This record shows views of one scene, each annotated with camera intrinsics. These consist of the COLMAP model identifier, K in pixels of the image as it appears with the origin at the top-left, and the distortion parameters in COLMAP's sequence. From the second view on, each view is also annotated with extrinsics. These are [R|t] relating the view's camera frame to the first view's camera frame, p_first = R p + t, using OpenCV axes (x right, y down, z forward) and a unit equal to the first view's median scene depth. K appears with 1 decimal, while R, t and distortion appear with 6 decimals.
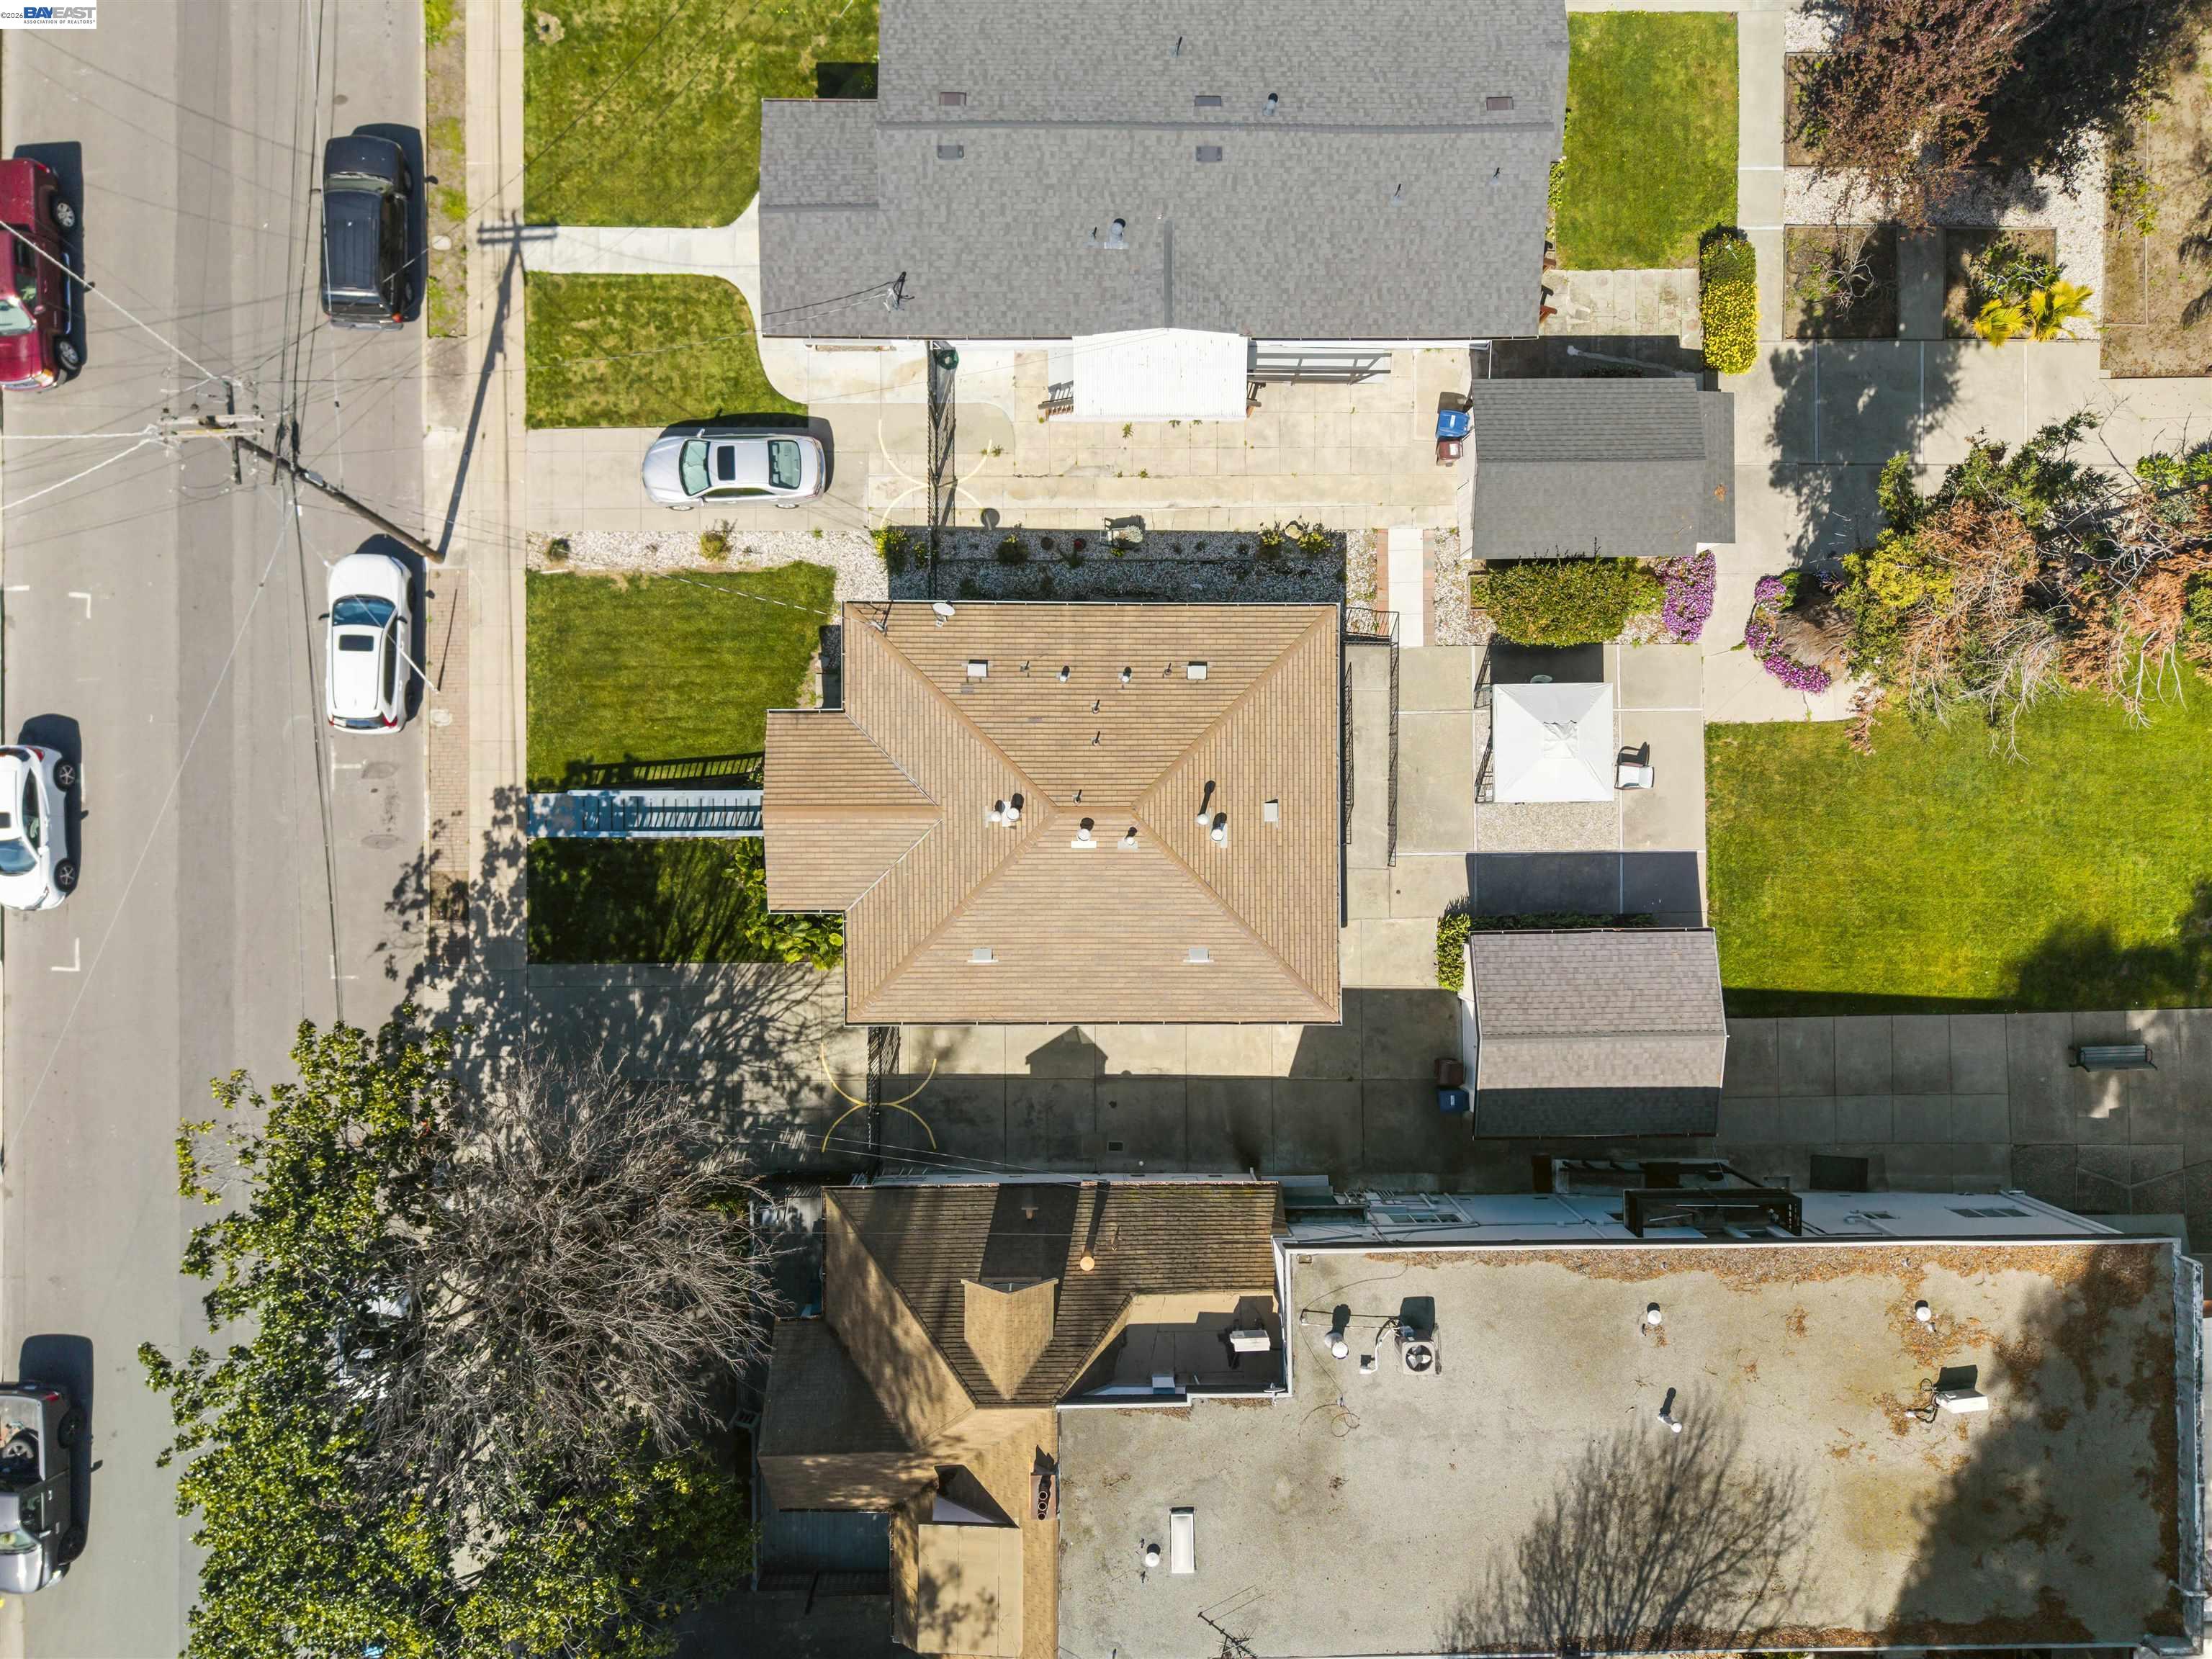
lens RADIAL K [[1499.6, 0, 1107.0], [0, 1499.6, 825.2], [0, 0, 1]] dist [0.022332, -0.016624]
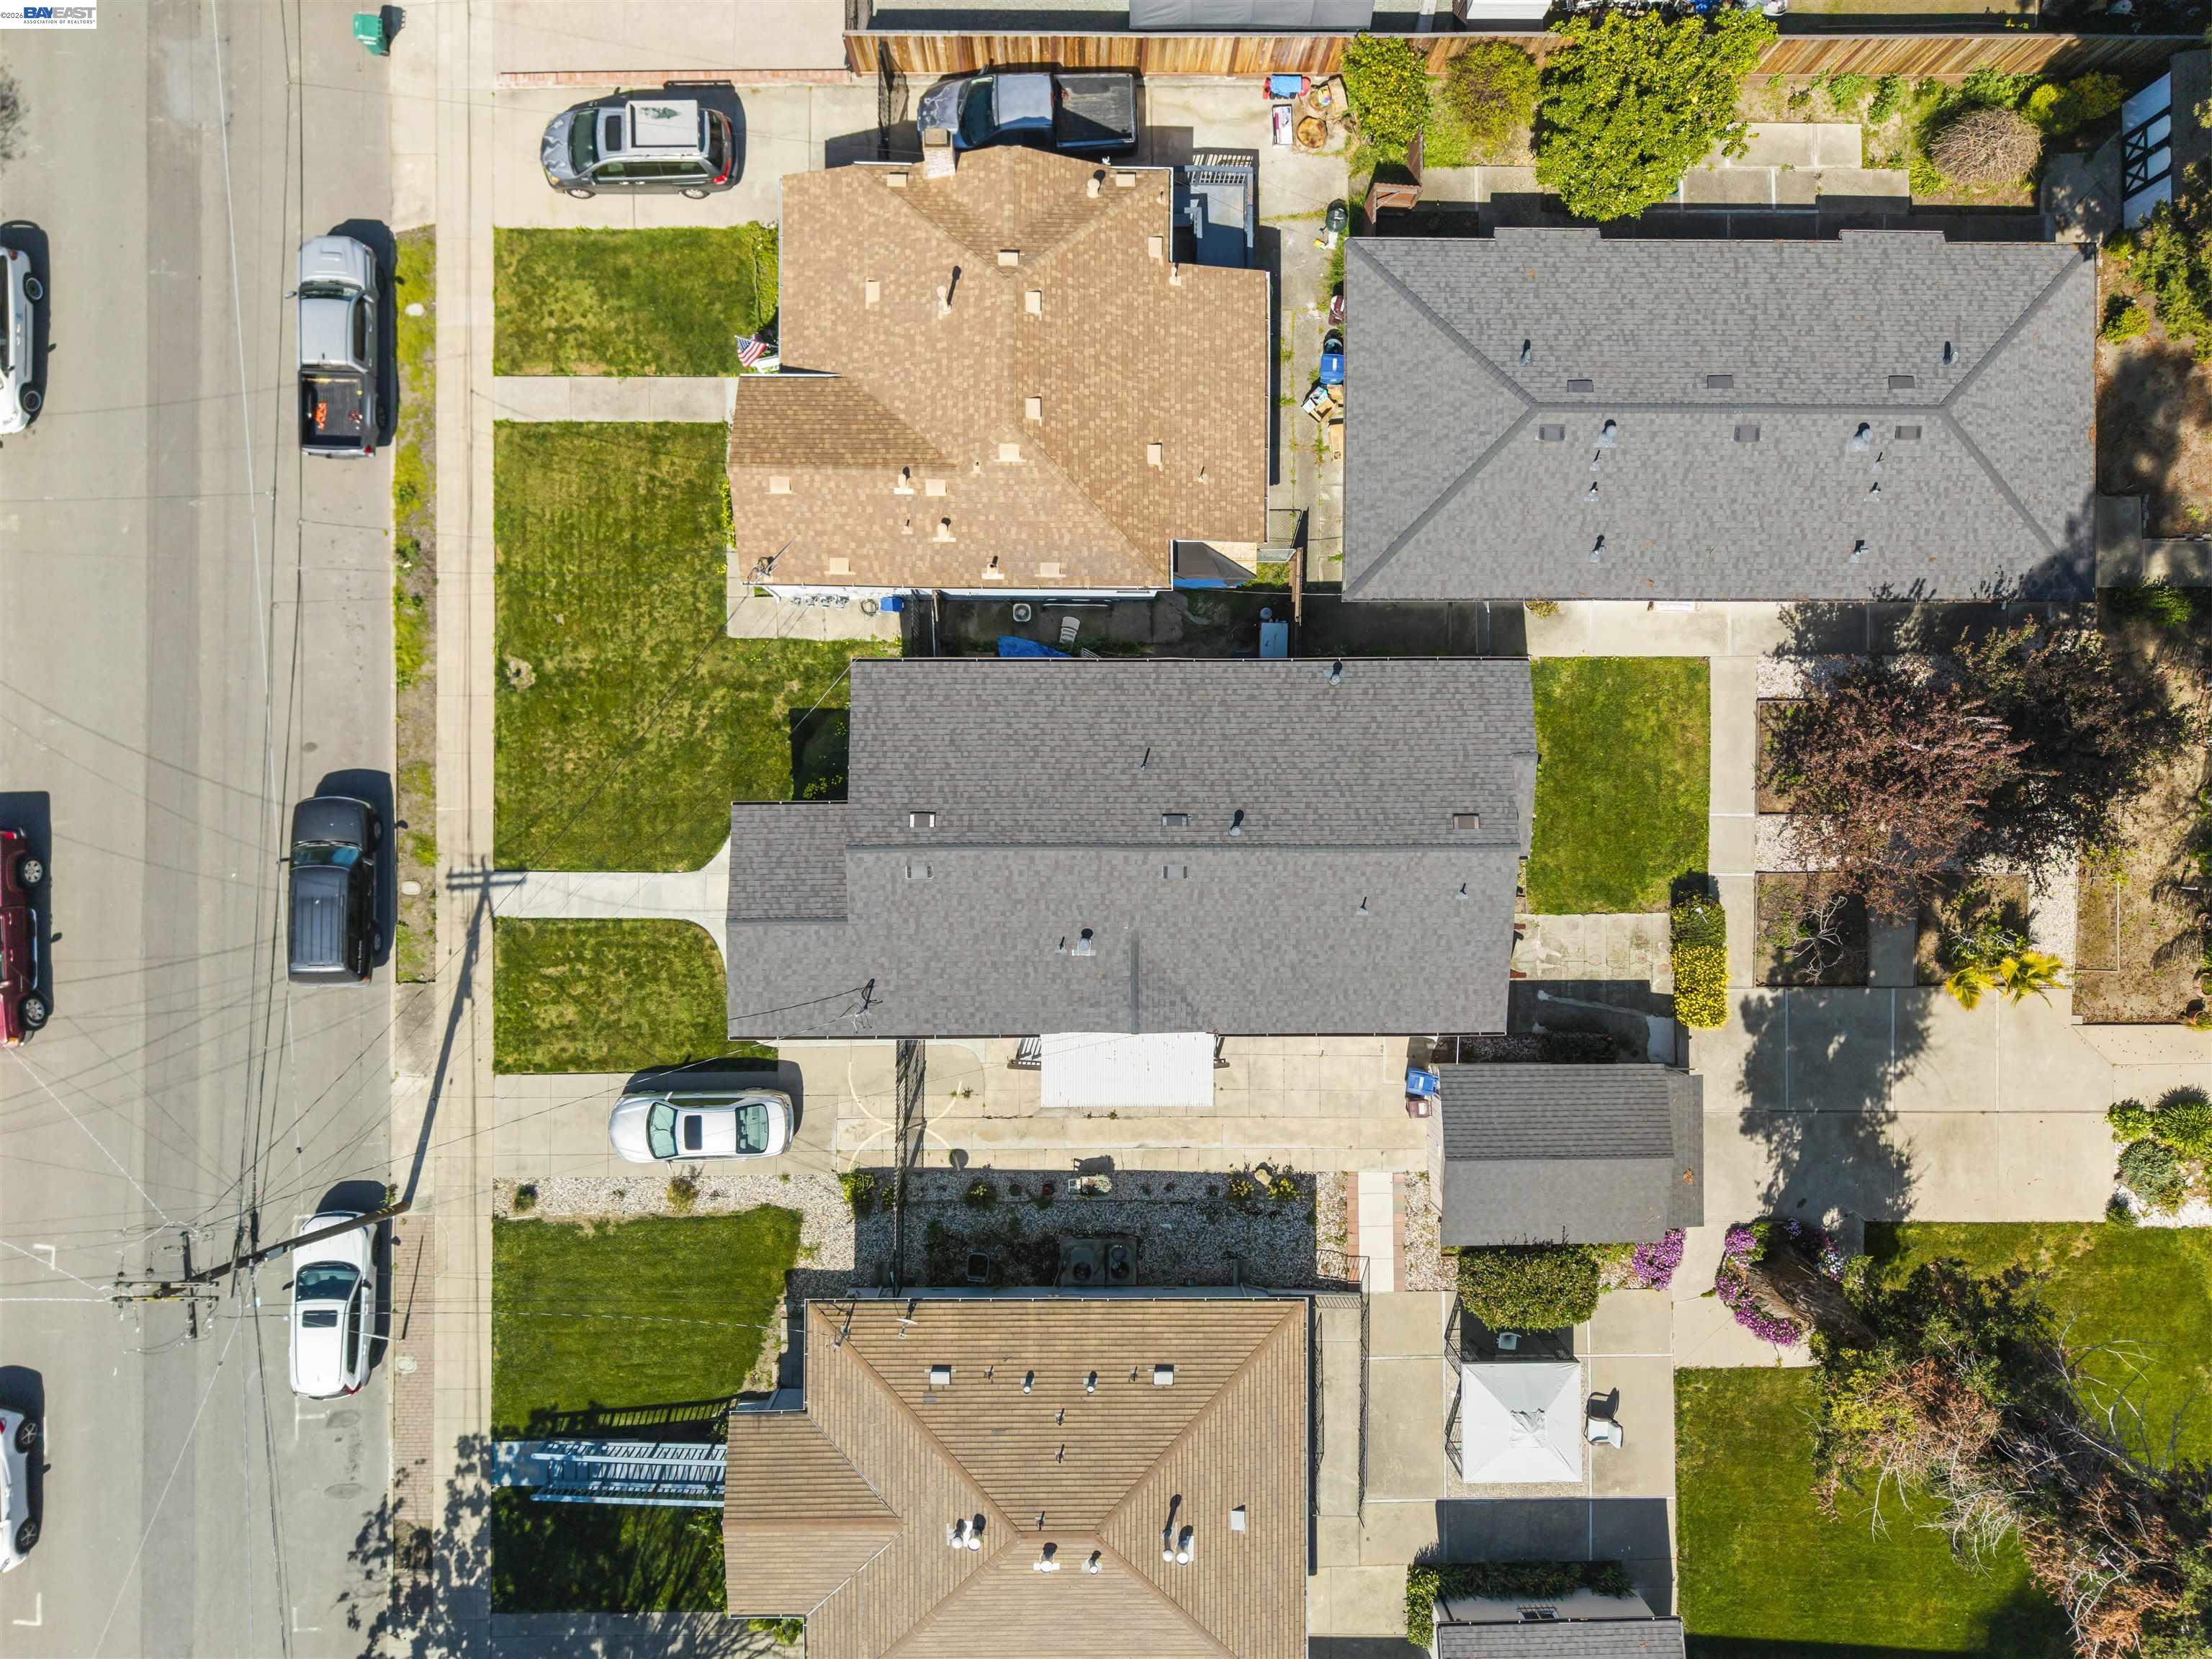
lens RADIAL K [[1499.6, 0, 1109.0], [0, 1499.6, 830.9], [0, 0, 1]] dist [0.022332, -0.016624]
pose [[0.999984, 0.005521, 0.000766, 0.020040], [-0.005521, 0.999984, 0.000918, -0.428460], [-0.000760, -0.000922, 0.999999, 0.002825]]
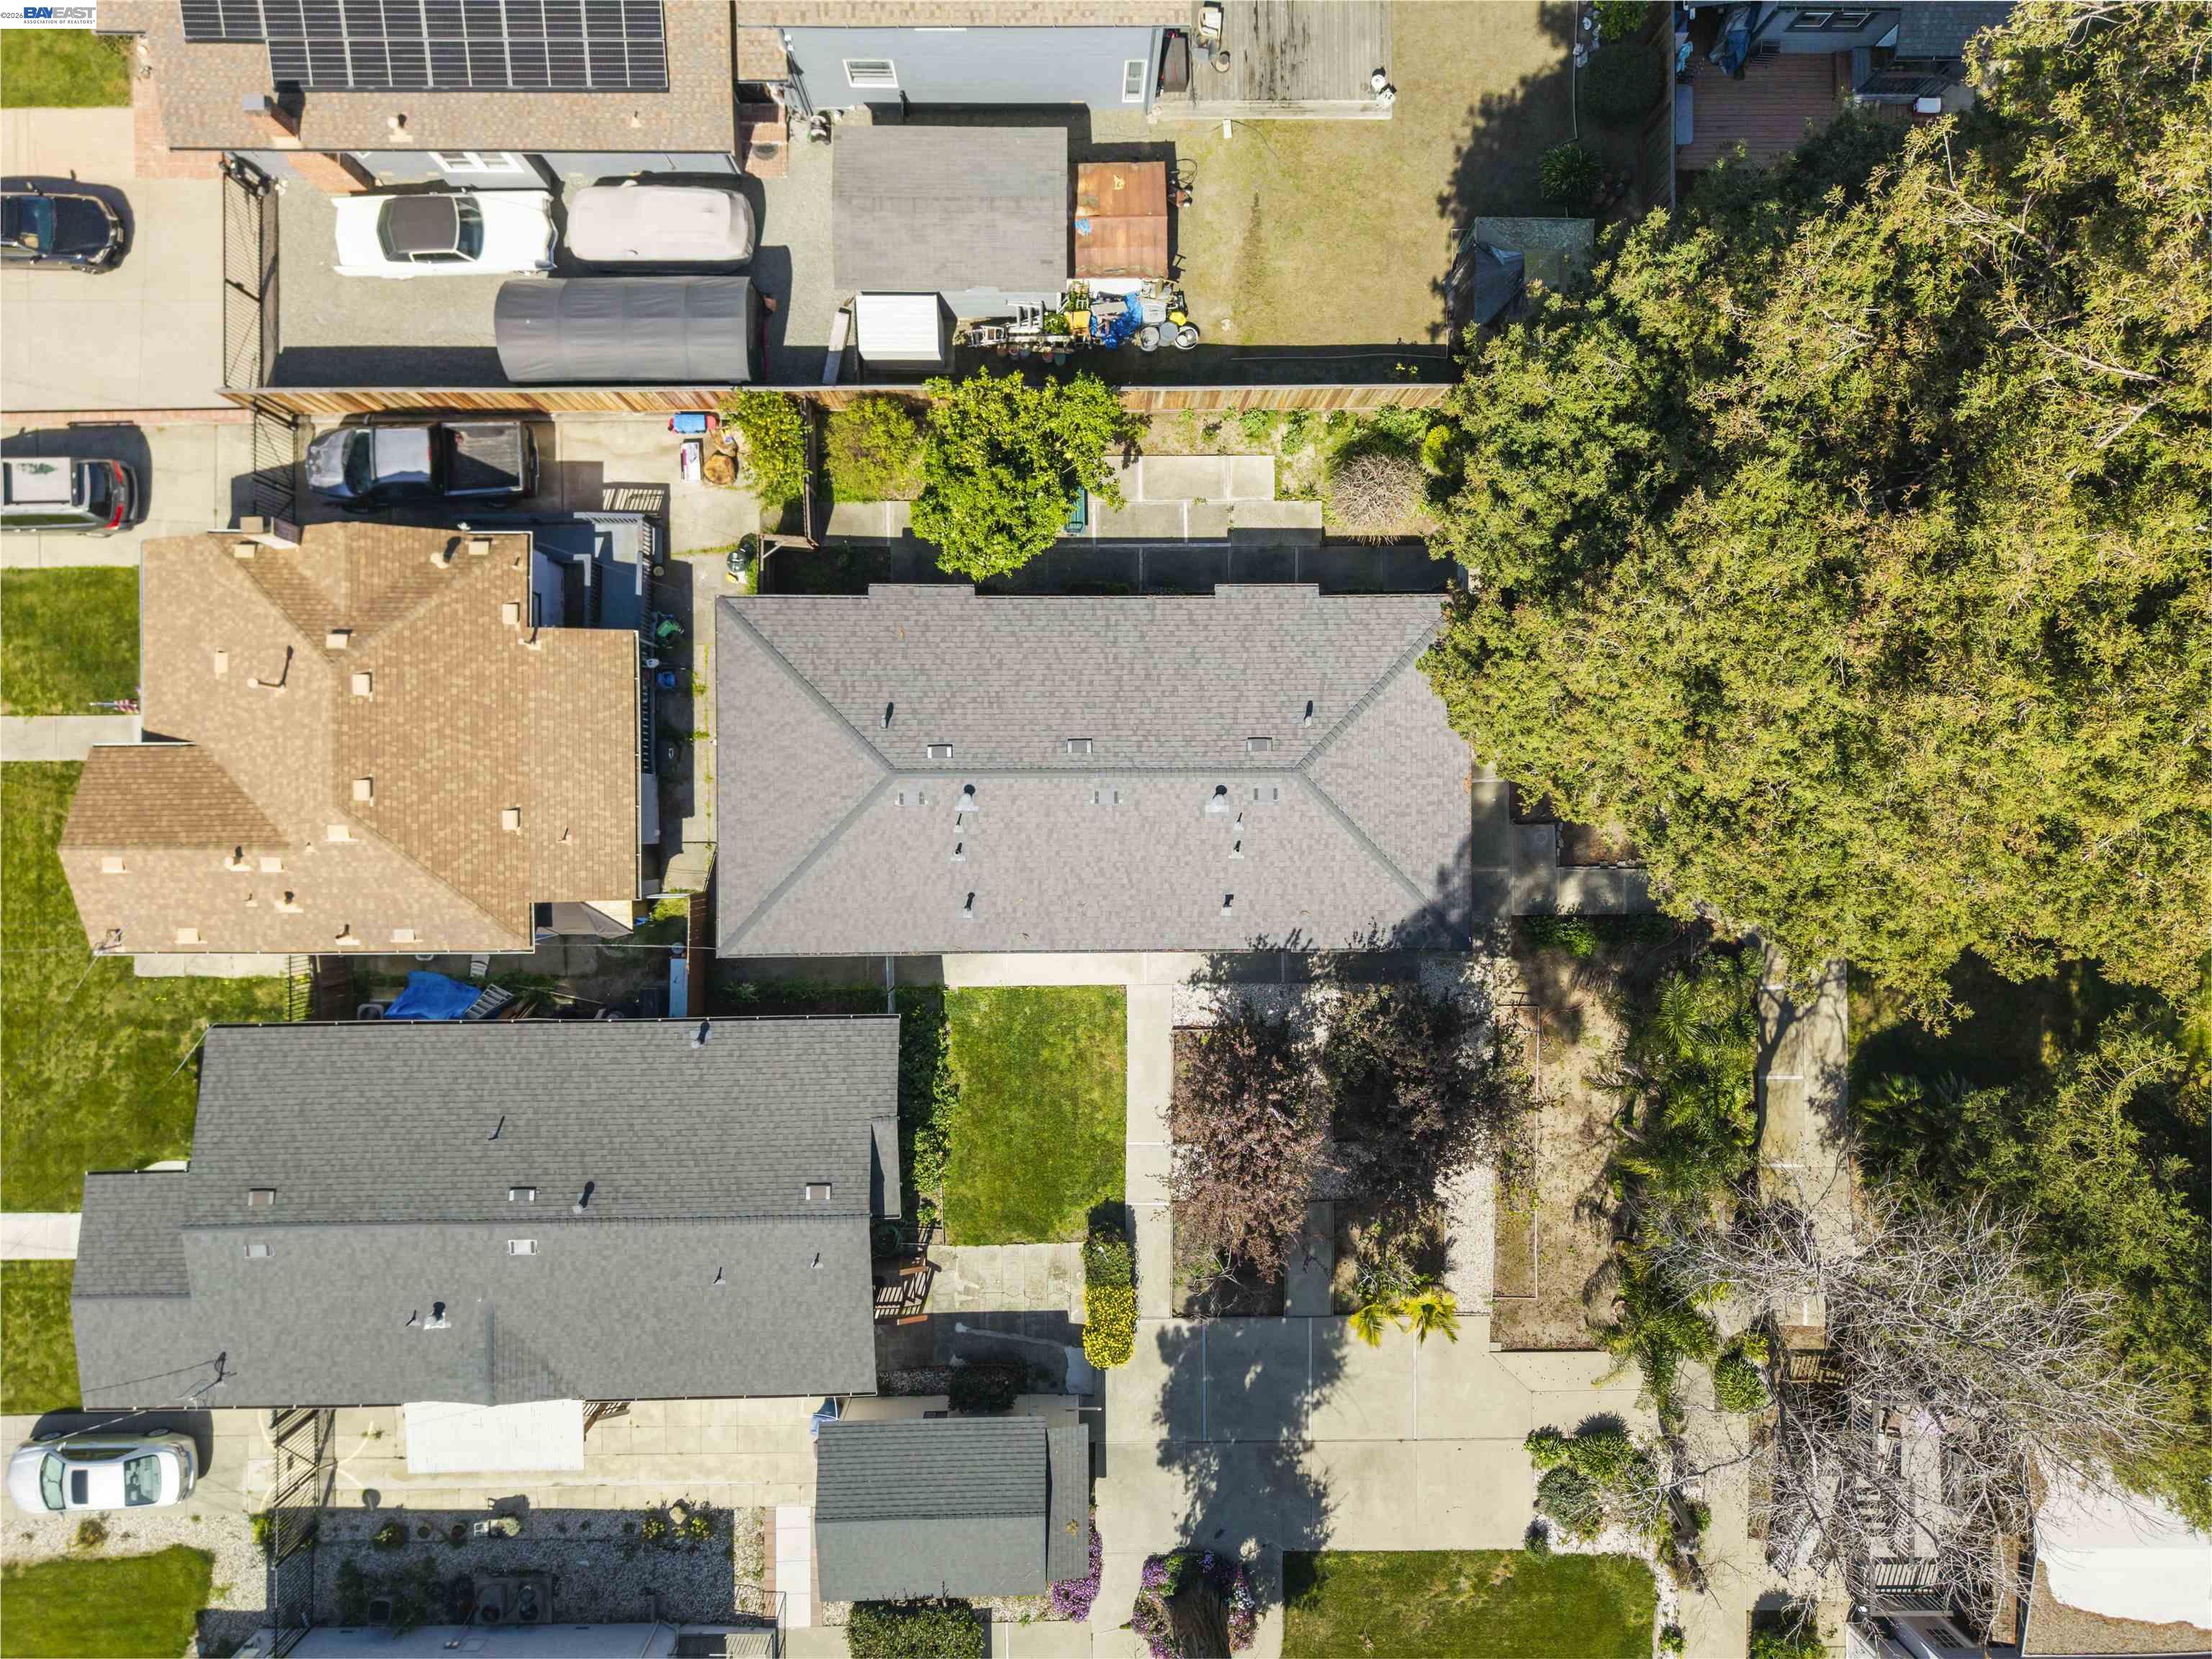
lens RADIAL K [[1499.6, 0, 1100.1], [0, 1499.6, 832.4], [0, 0, 1]] dist [0.022332, -0.016624]
pose [[1.000000, 0.000265, -0.000159, 0.406375], [-0.000265, 0.999999, 0.000991, -0.651632], [0.000159, -0.000991, 0.999999, 0.003196]]
